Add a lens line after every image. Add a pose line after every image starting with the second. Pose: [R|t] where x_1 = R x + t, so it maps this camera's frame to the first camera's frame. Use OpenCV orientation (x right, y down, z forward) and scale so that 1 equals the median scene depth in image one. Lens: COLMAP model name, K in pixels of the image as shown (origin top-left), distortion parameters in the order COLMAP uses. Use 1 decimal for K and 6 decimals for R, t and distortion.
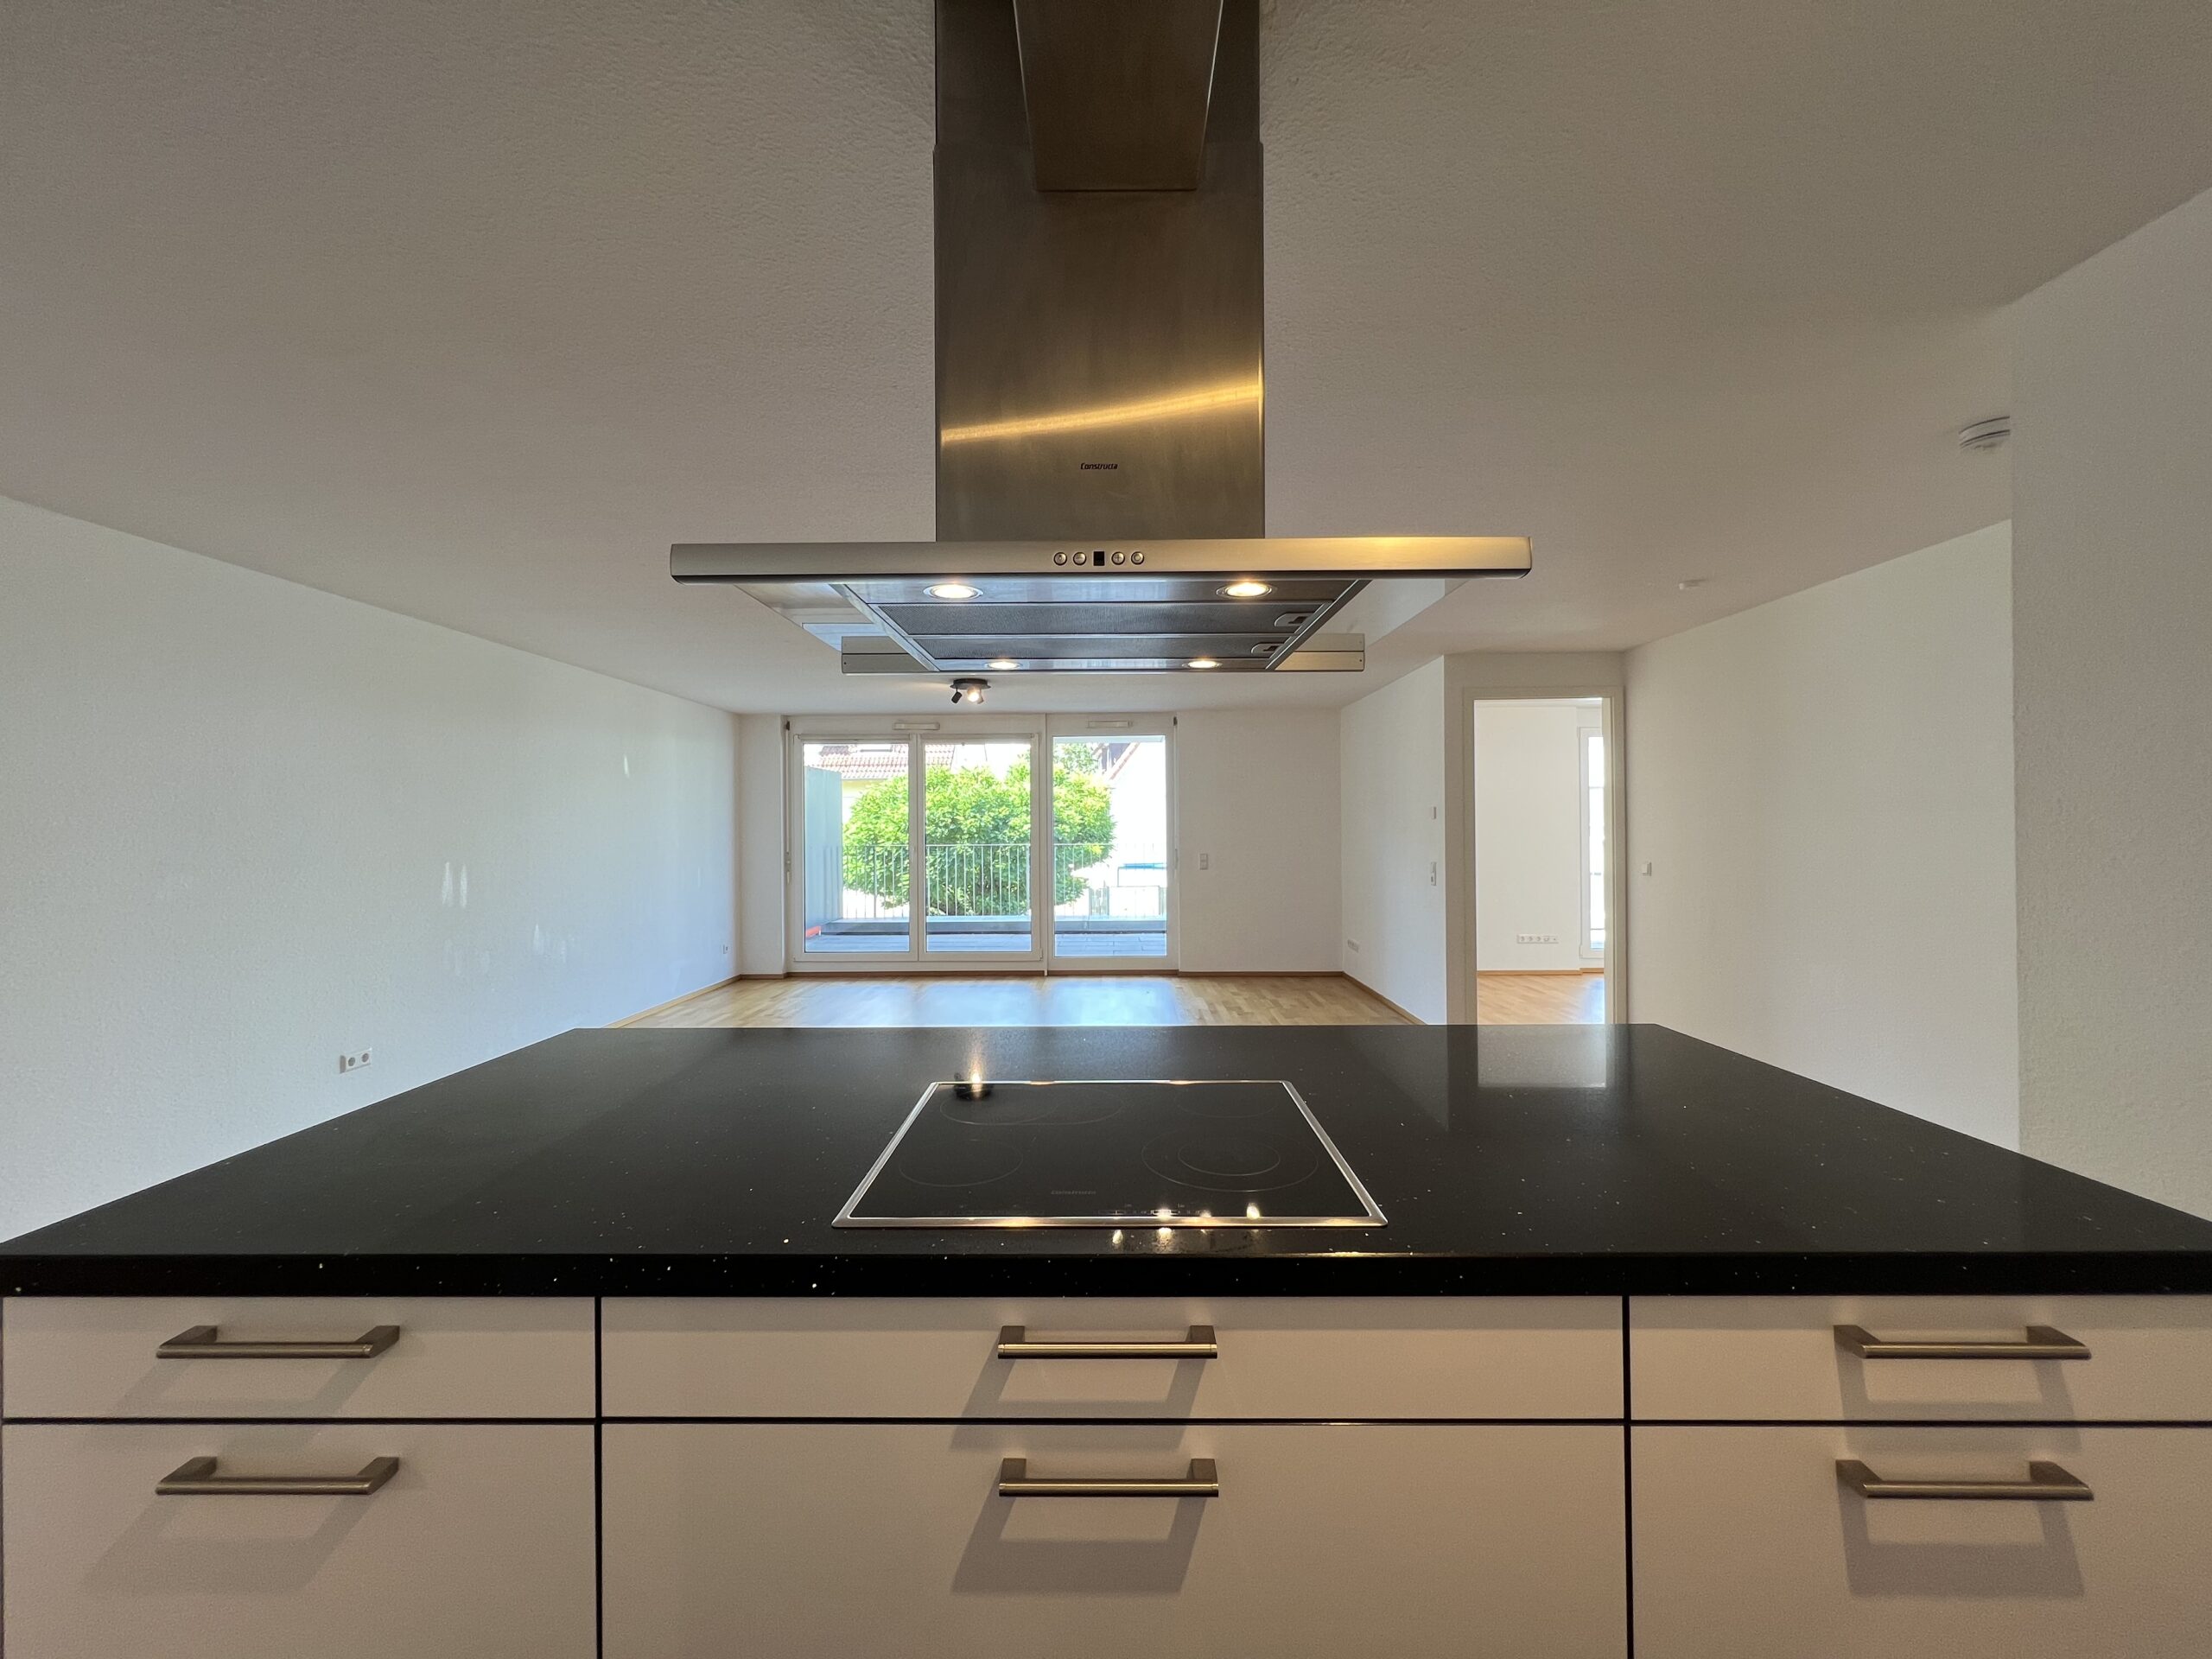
lens RADIAL K [[884.2, 0, 1099.7], [0, 884.2, 819.1], [0, 0, 1]] dist [-0.002578, 0.001513]
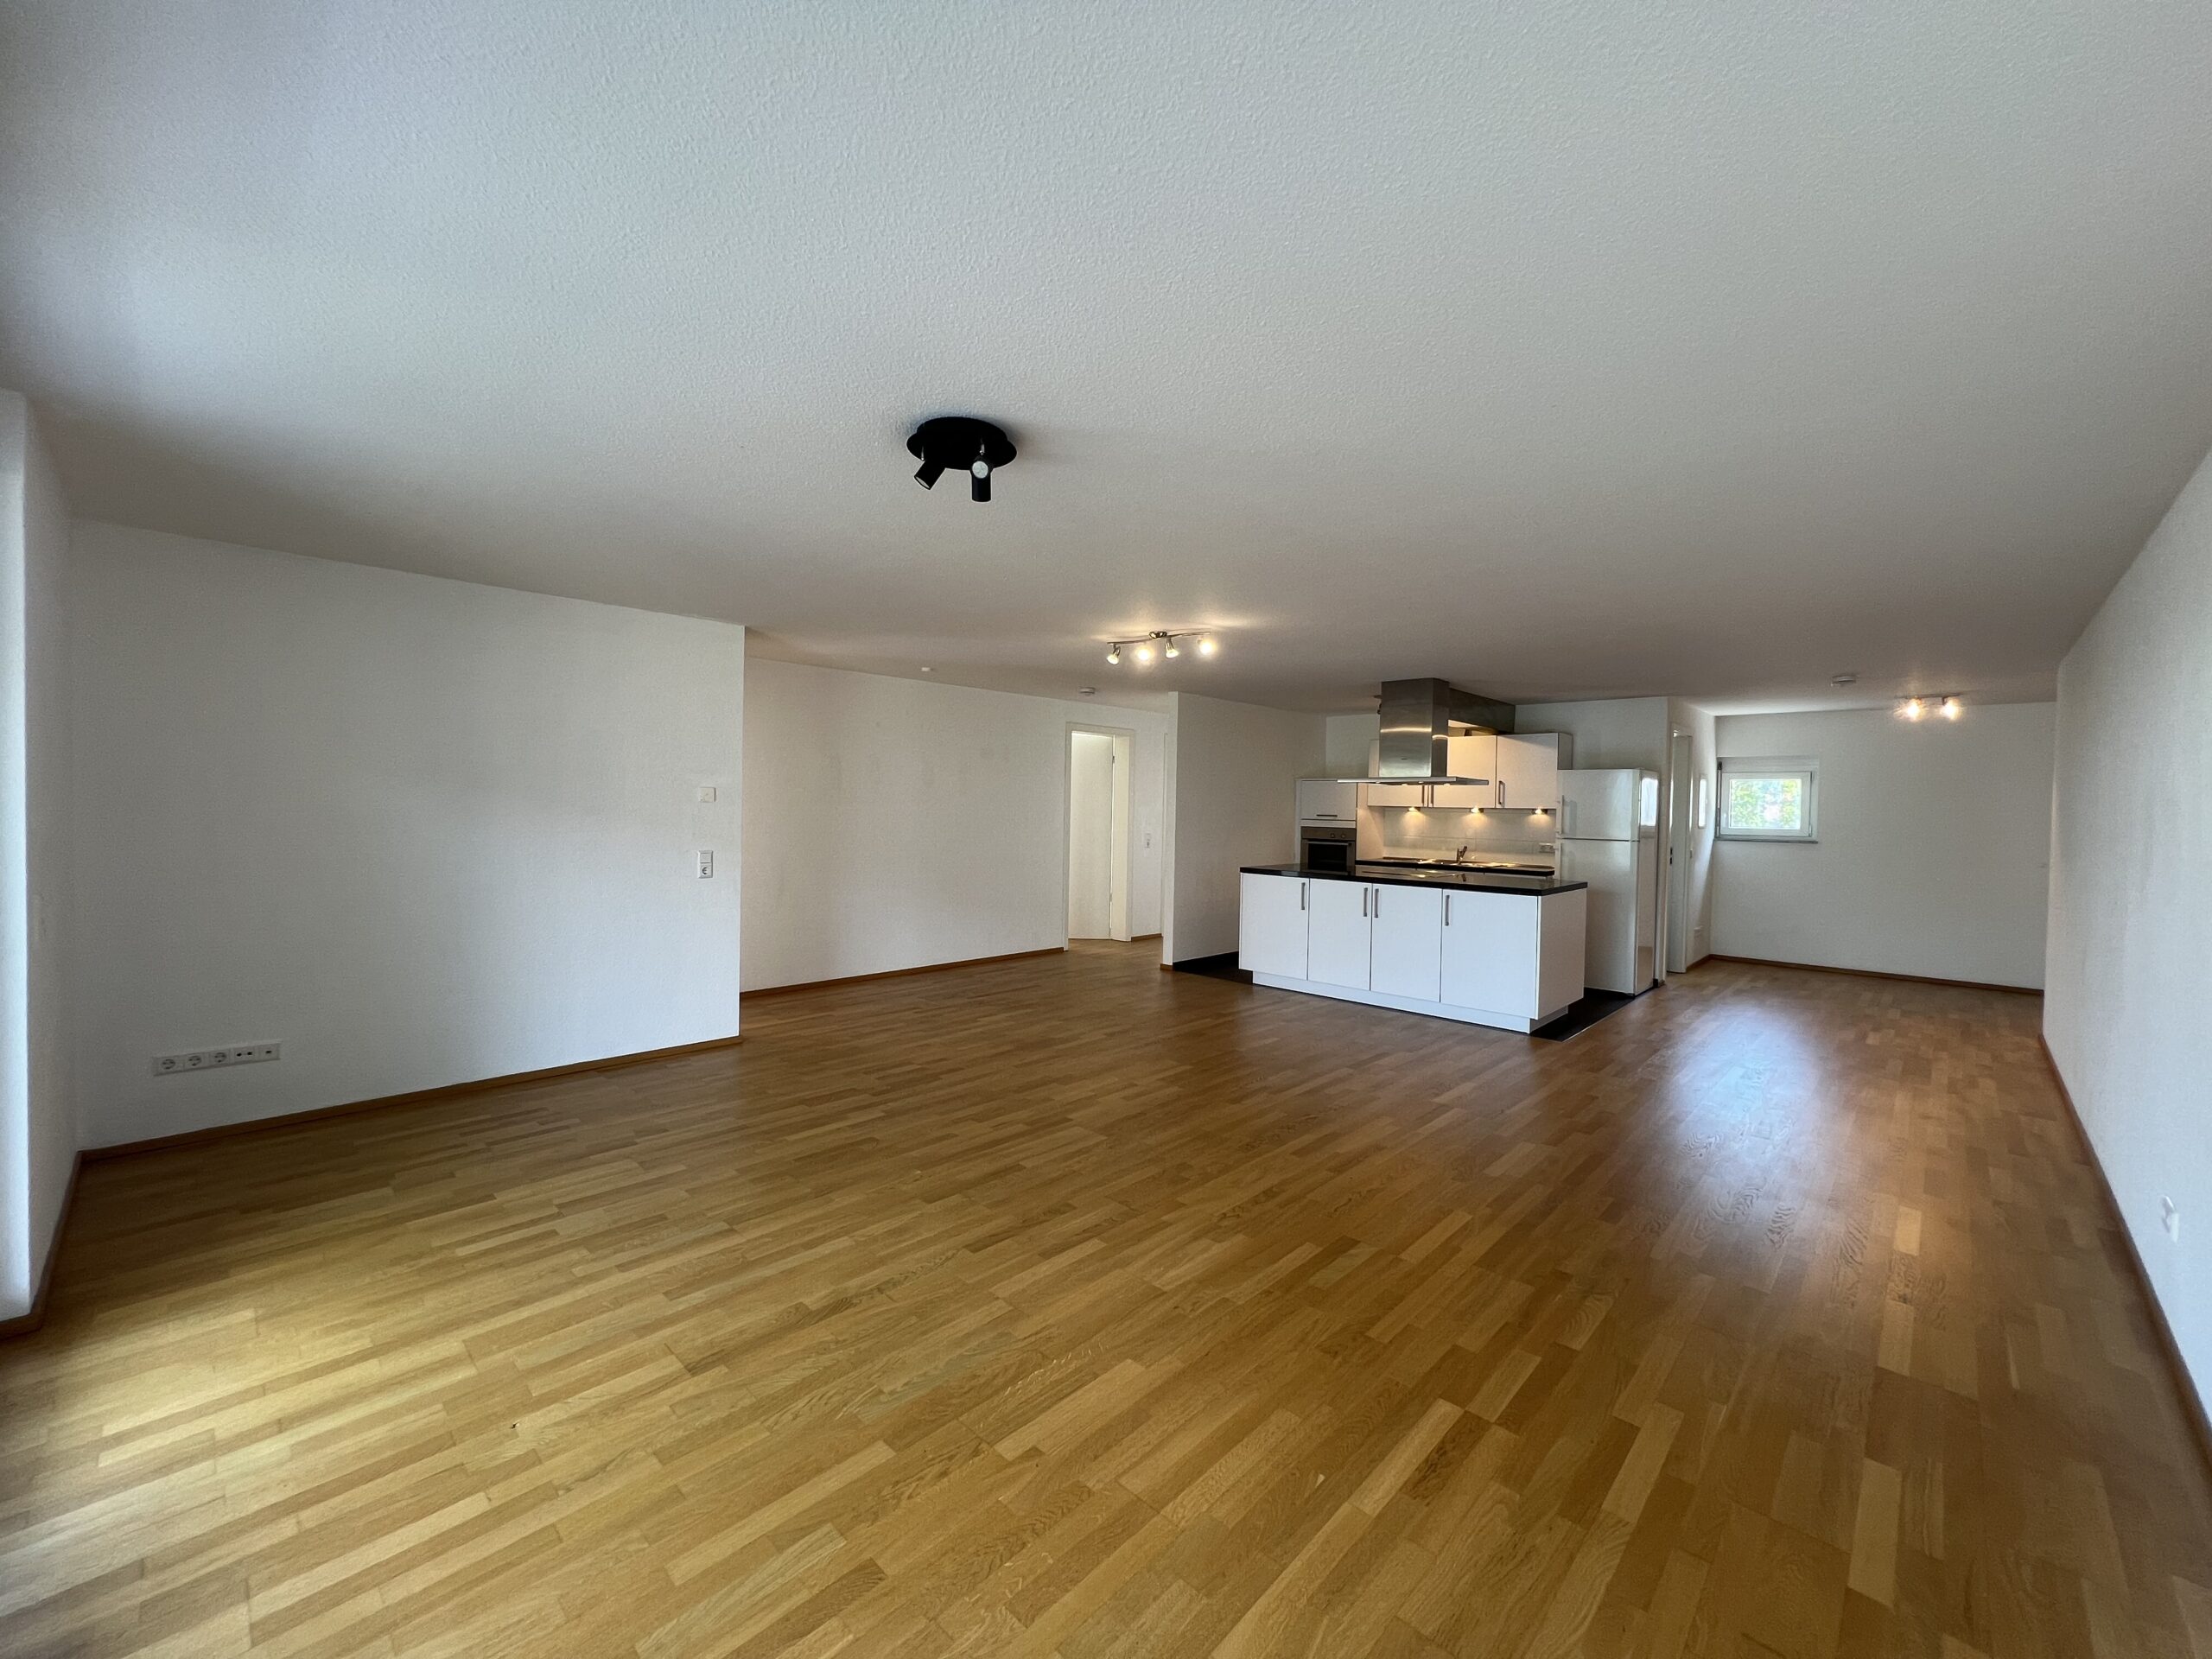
lens RADIAL K [[884.2, 0, 1102.1], [0, 884.2, 825.2], [0, 0, 1]] dist [-0.002578, 0.001513]
pose [[-0.732373, -0.021802, 0.680555, -0.349622], [-0.020050, 0.999744, 0.010452, 0.004049], [-0.680609, -0.005990, -0.732623, 0.959412]]
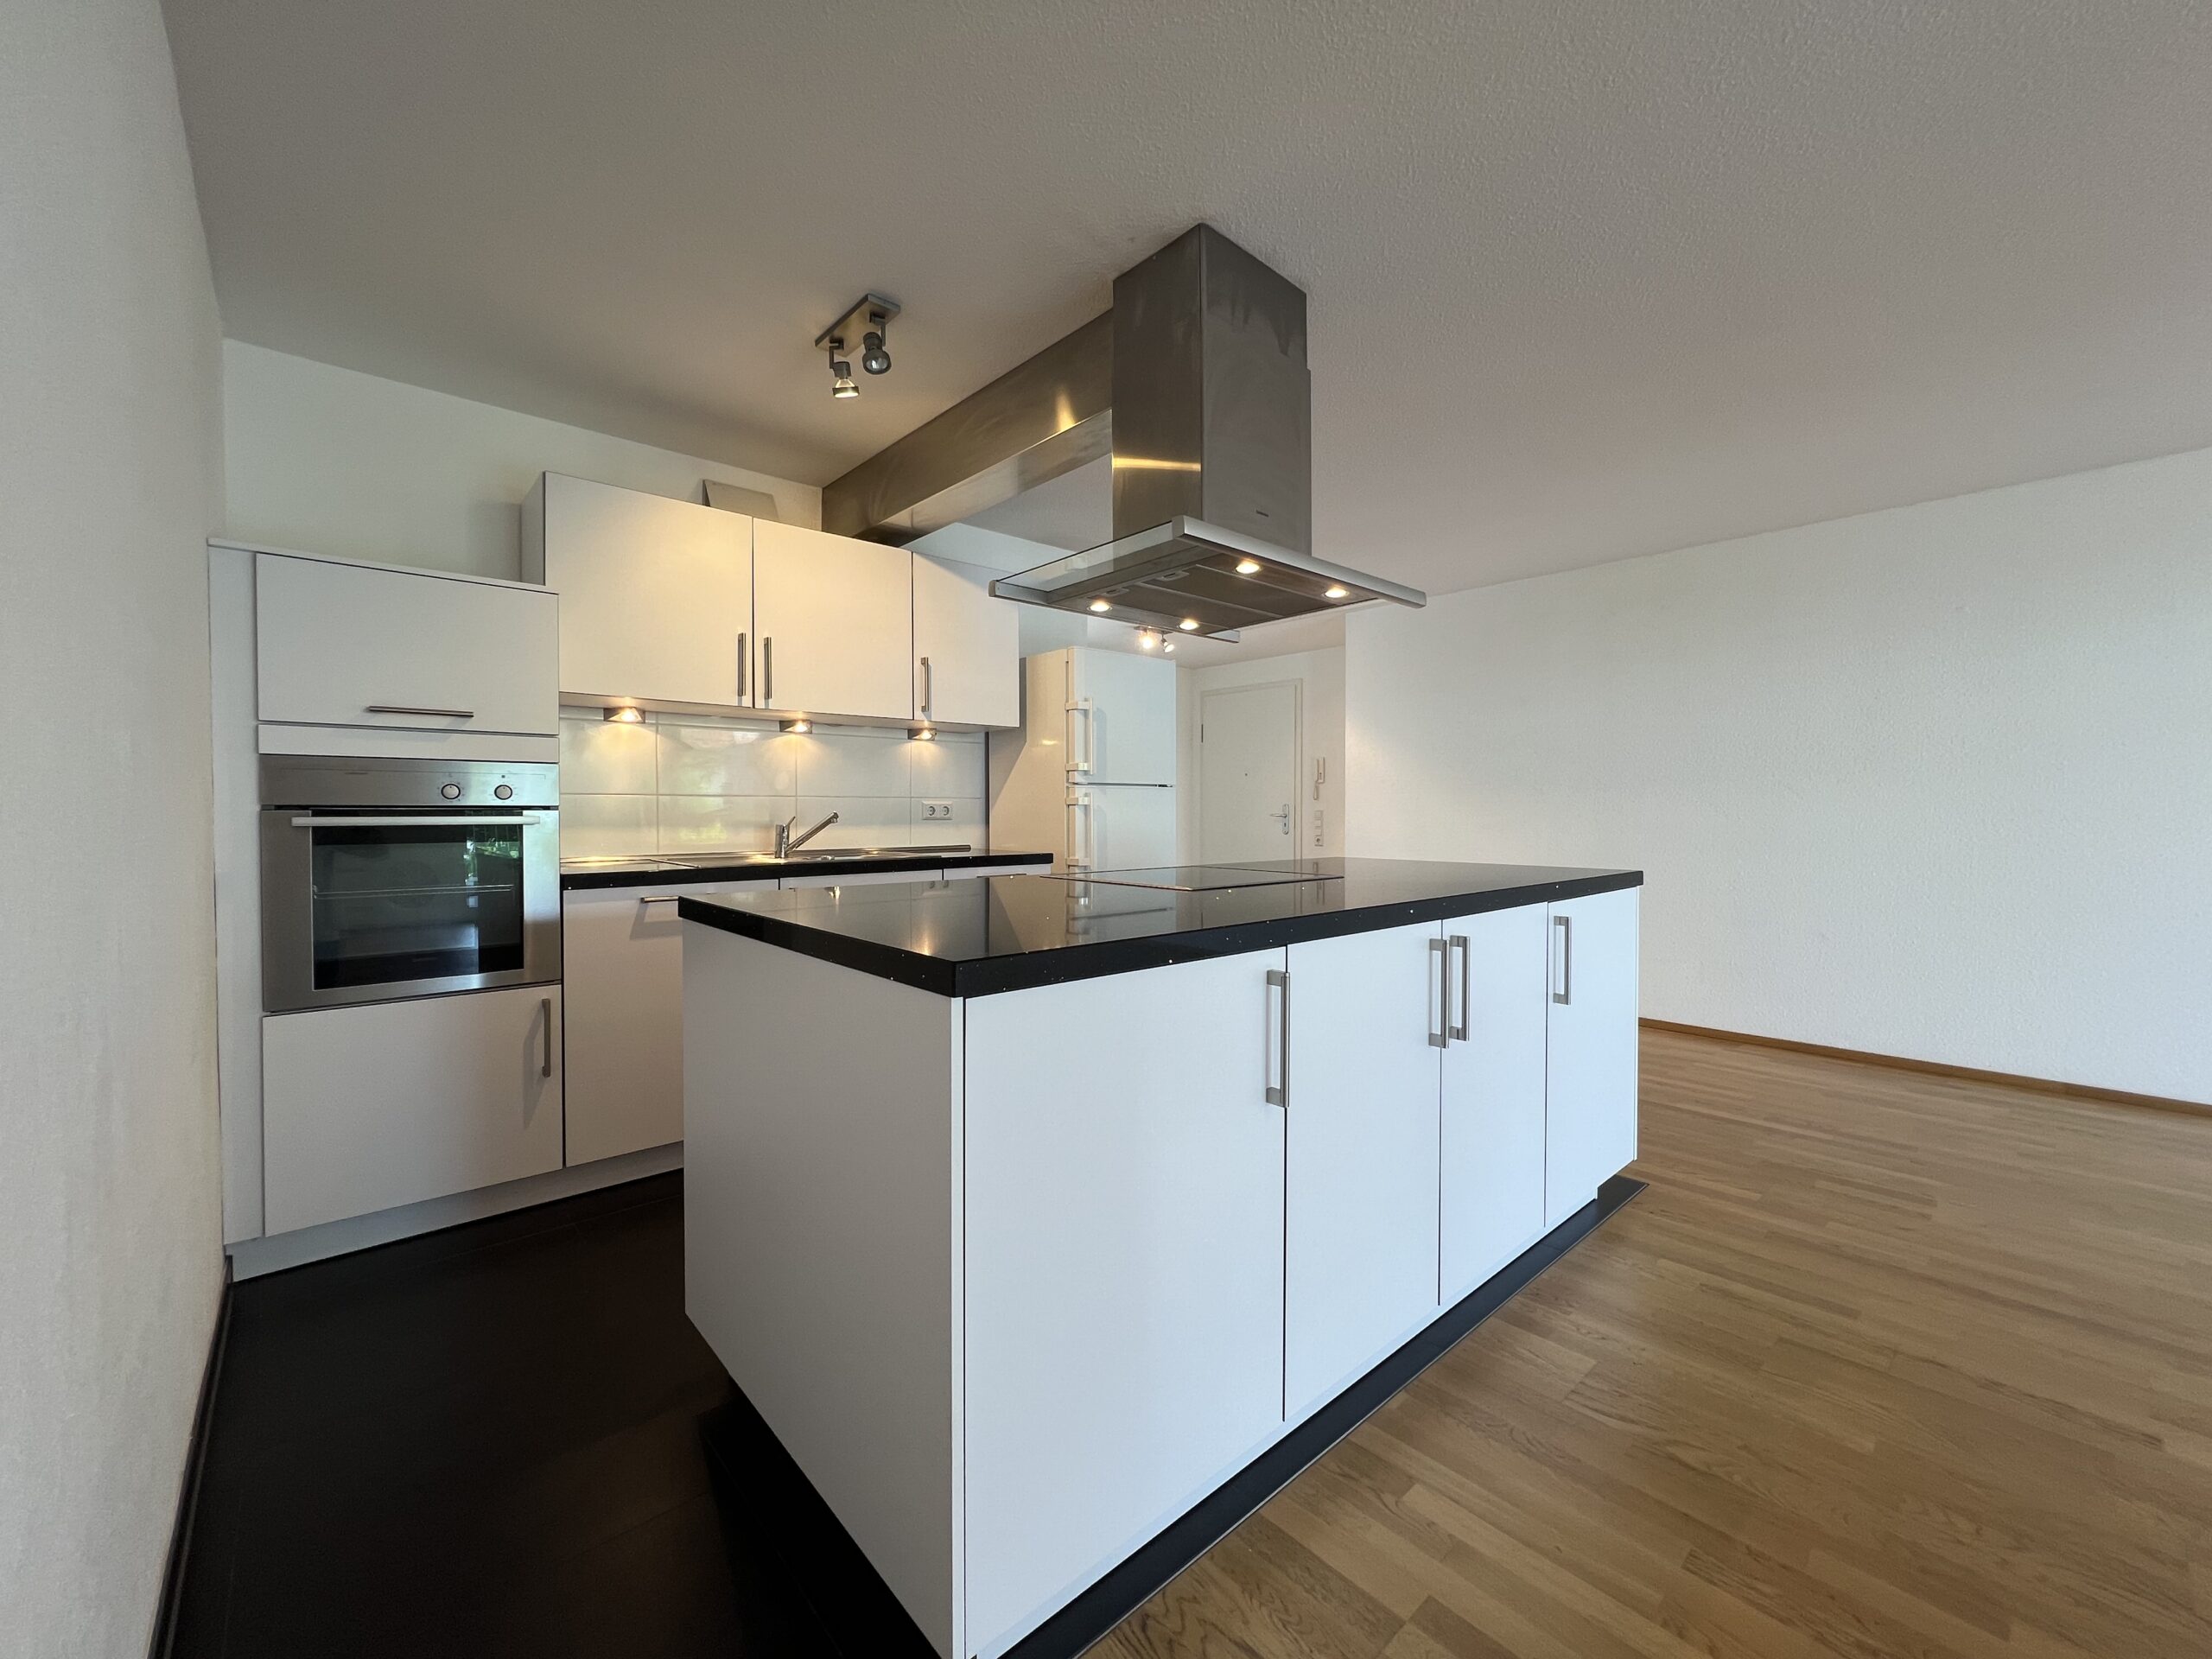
lens RADIAL K [[884.3, 0, 1095.5], [0, 884.3, 825.4], [0, 0, 1]] dist [-0.002470, -0.000136]
pose [[-0.740047, 0.019480, -0.672273, 0.210303], [0.012717, 0.999807, 0.014972, 0.031451], [0.672435, 0.002530, -0.740152, 0.328938]]
